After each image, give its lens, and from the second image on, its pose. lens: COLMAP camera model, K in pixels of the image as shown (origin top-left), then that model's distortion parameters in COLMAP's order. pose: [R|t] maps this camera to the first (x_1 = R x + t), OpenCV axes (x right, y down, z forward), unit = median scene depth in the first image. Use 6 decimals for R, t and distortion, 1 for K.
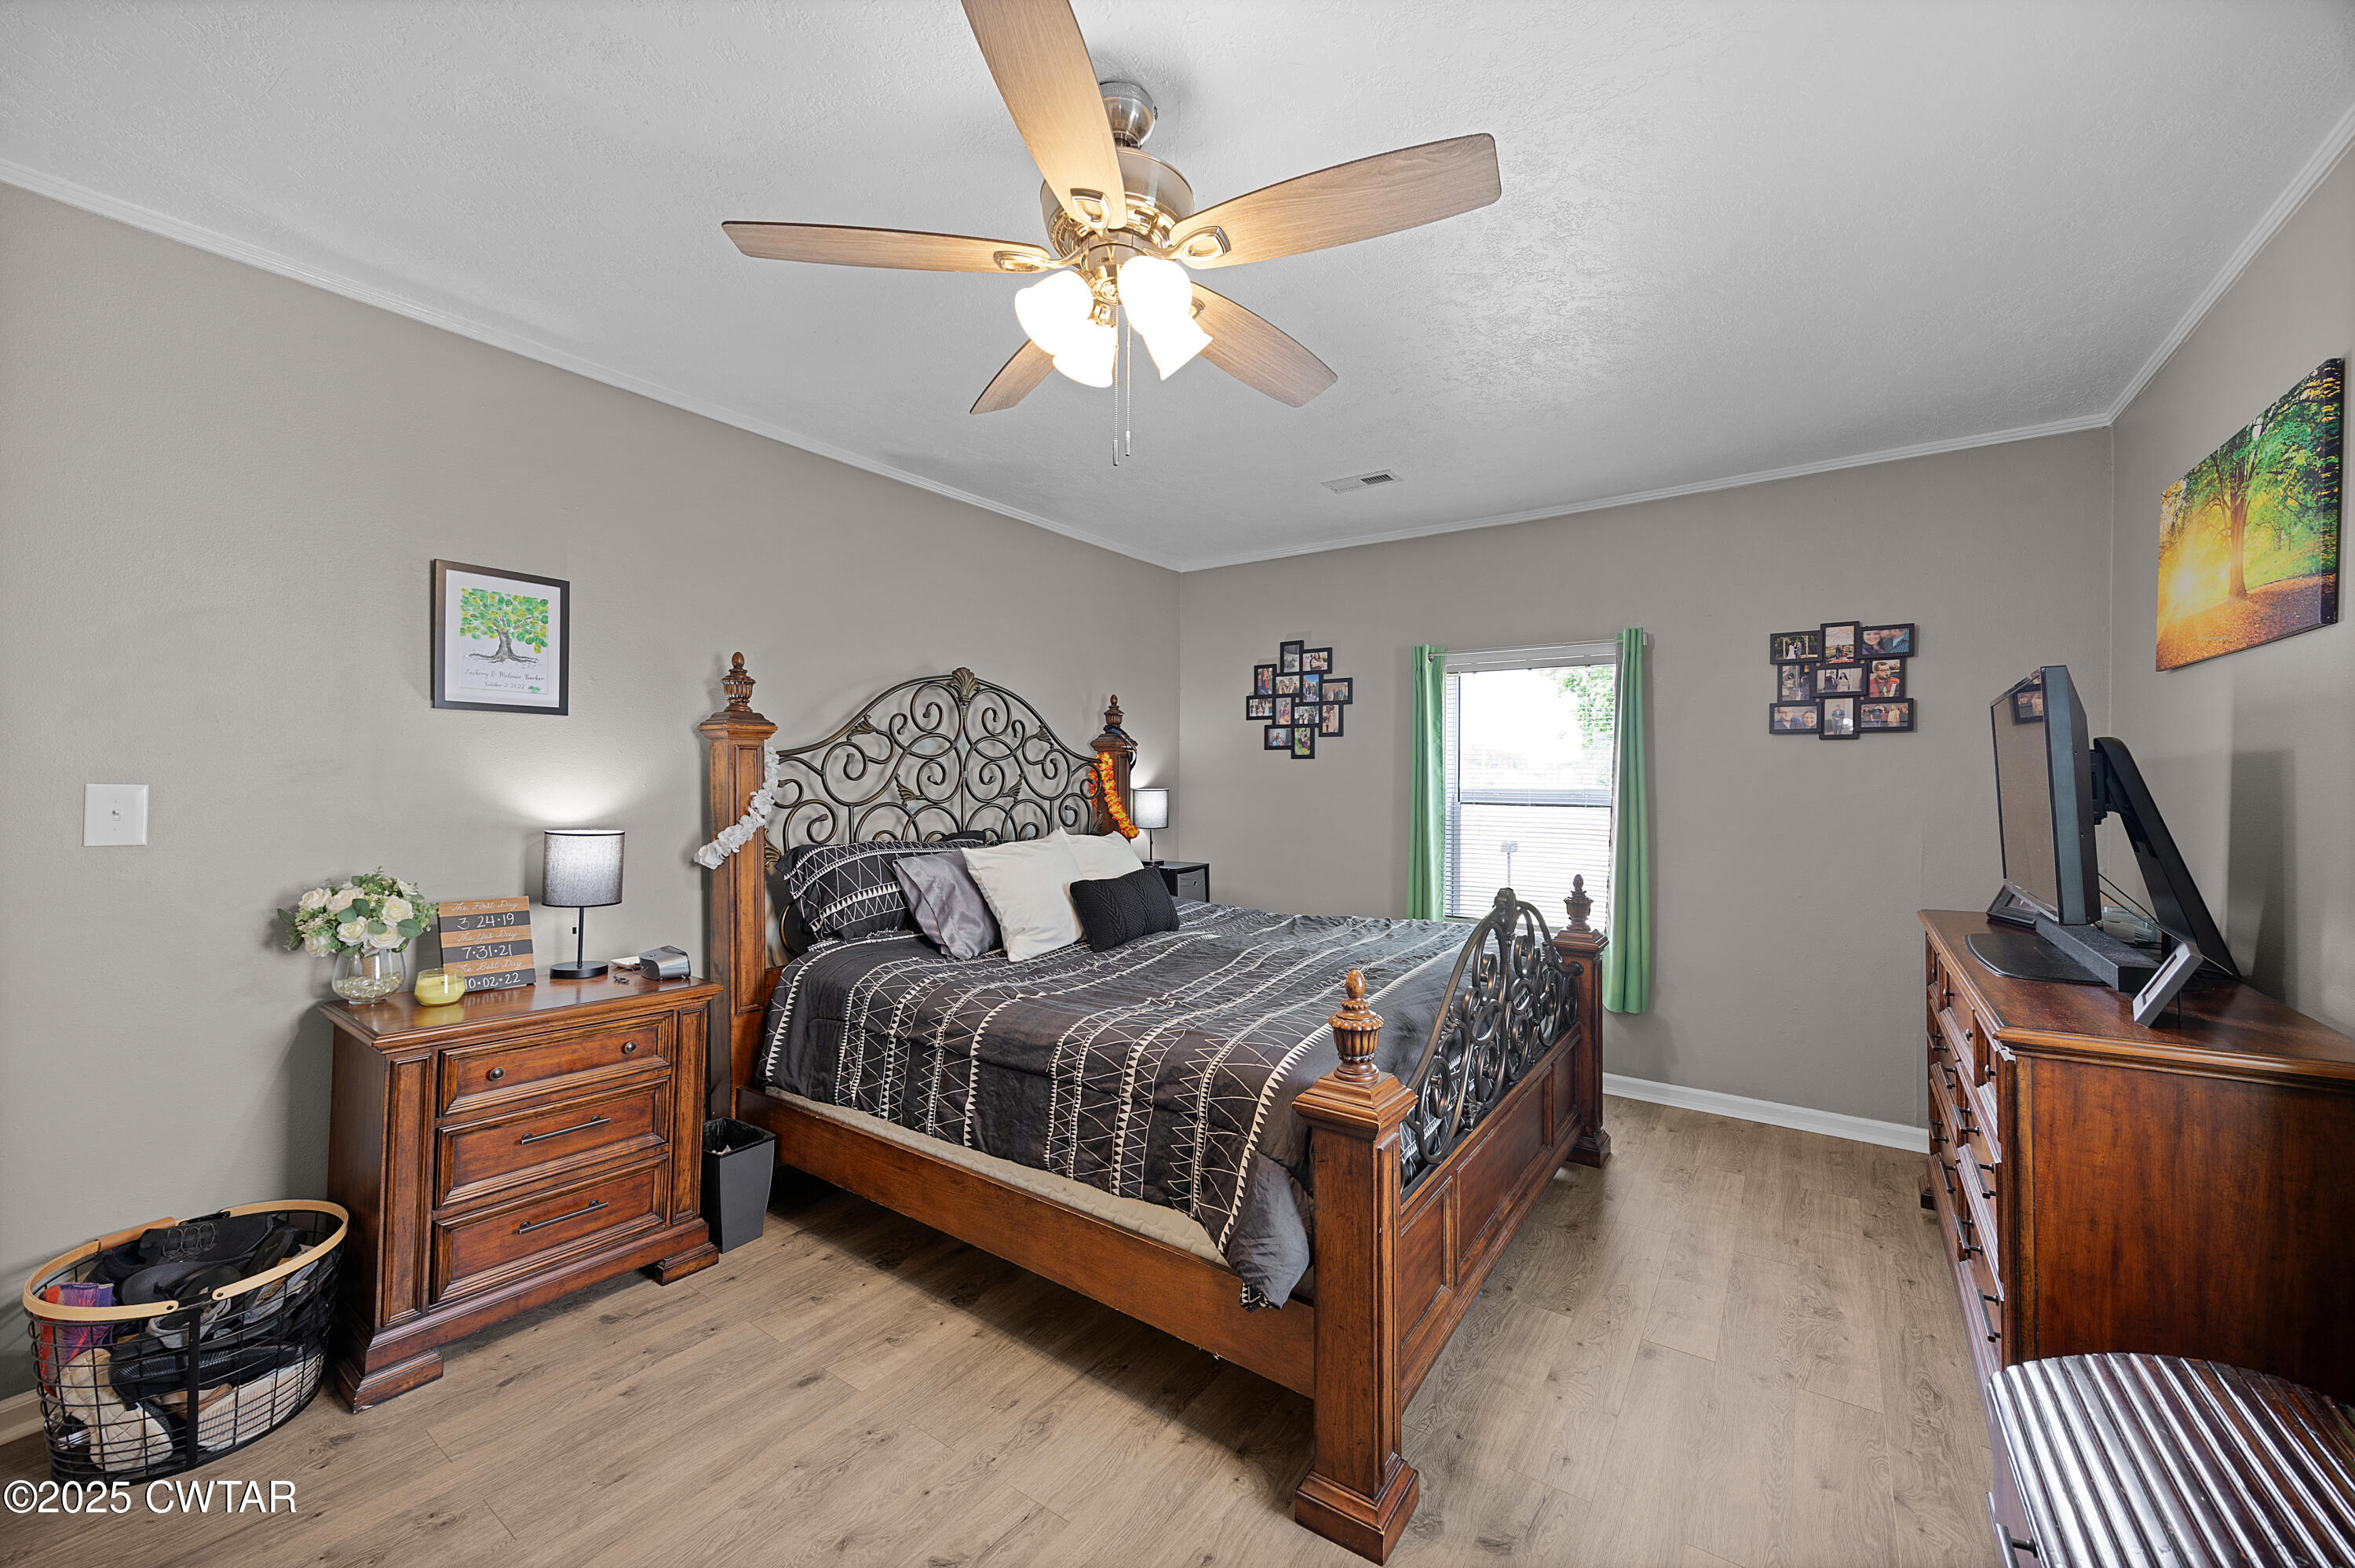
lens RADIAL K [[902.5, 0, 1185.1], [0, 902.5, 777.8], [0, 0, 1]] dist [0.001346, -0.000054]
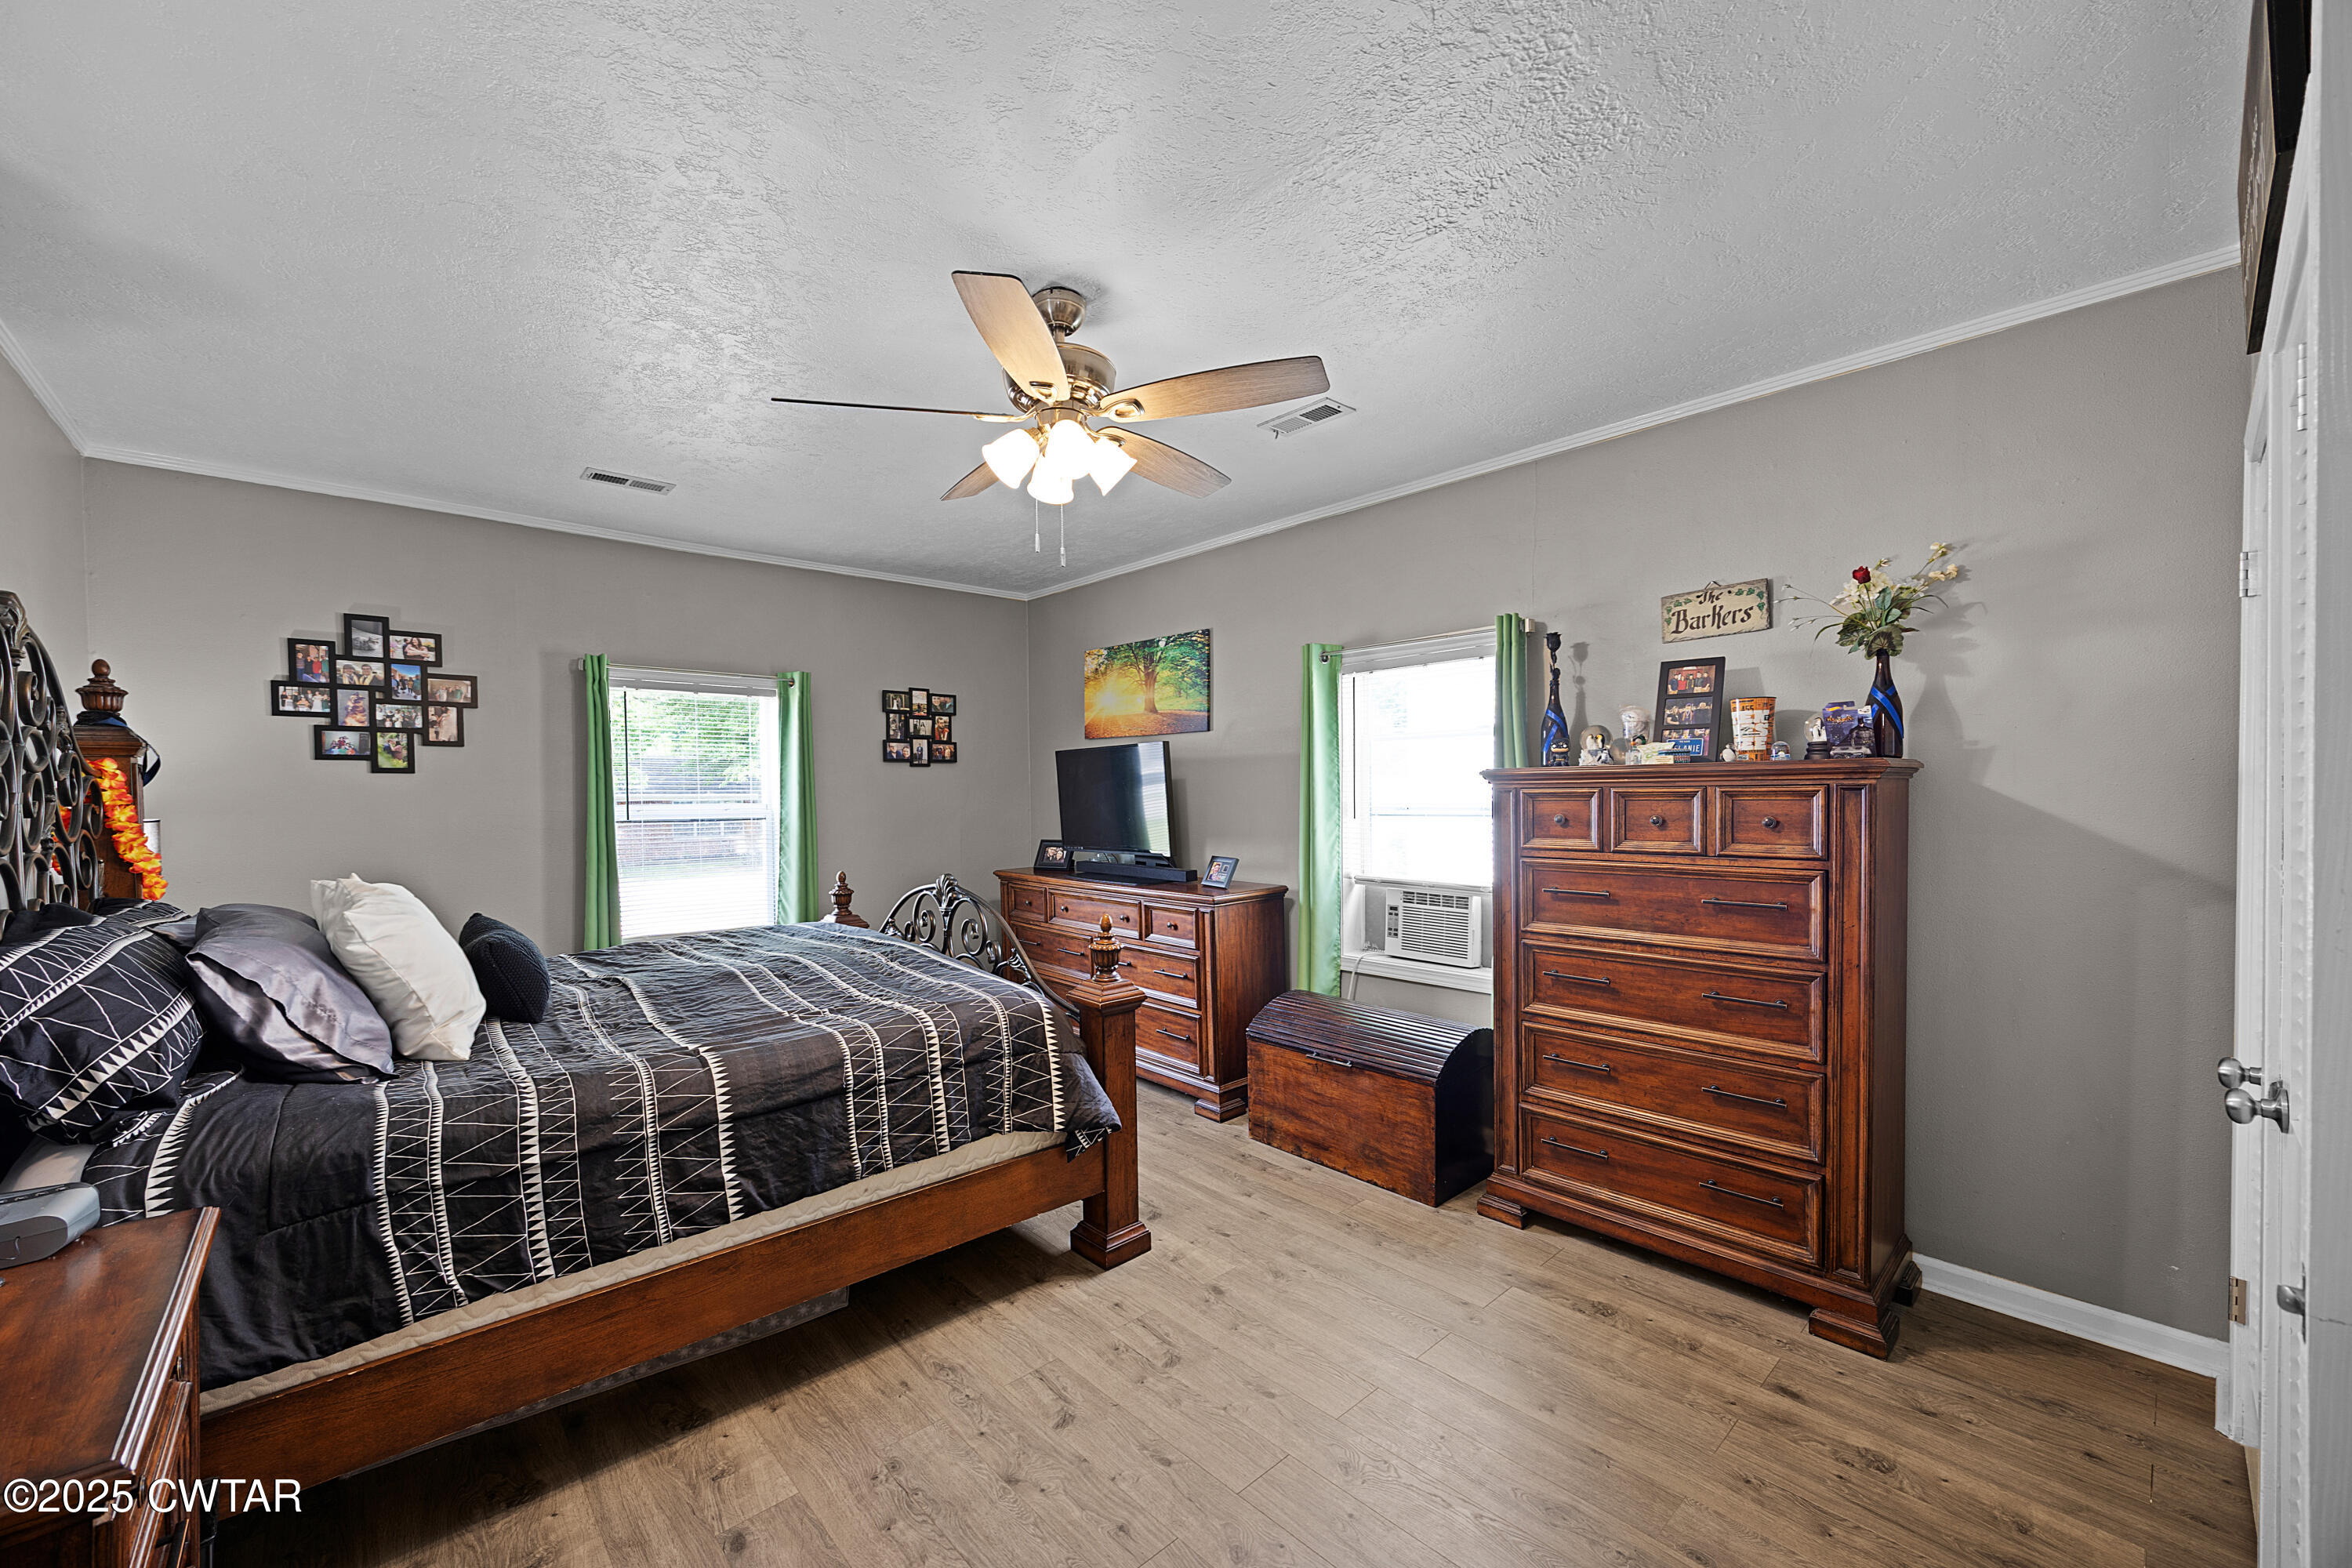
lens RADIAL K [[901.5, 0, 1184.4], [0, 901.5, 793.5], [0, 0, 1]] dist [0.001346, -0.000054]
pose [[0.226335, -0.008899, 0.974009, -0.621992], [0.008303, 0.999940, 0.007206, -0.004922], [-0.974014, 0.006456, 0.226395, 0.234936]]
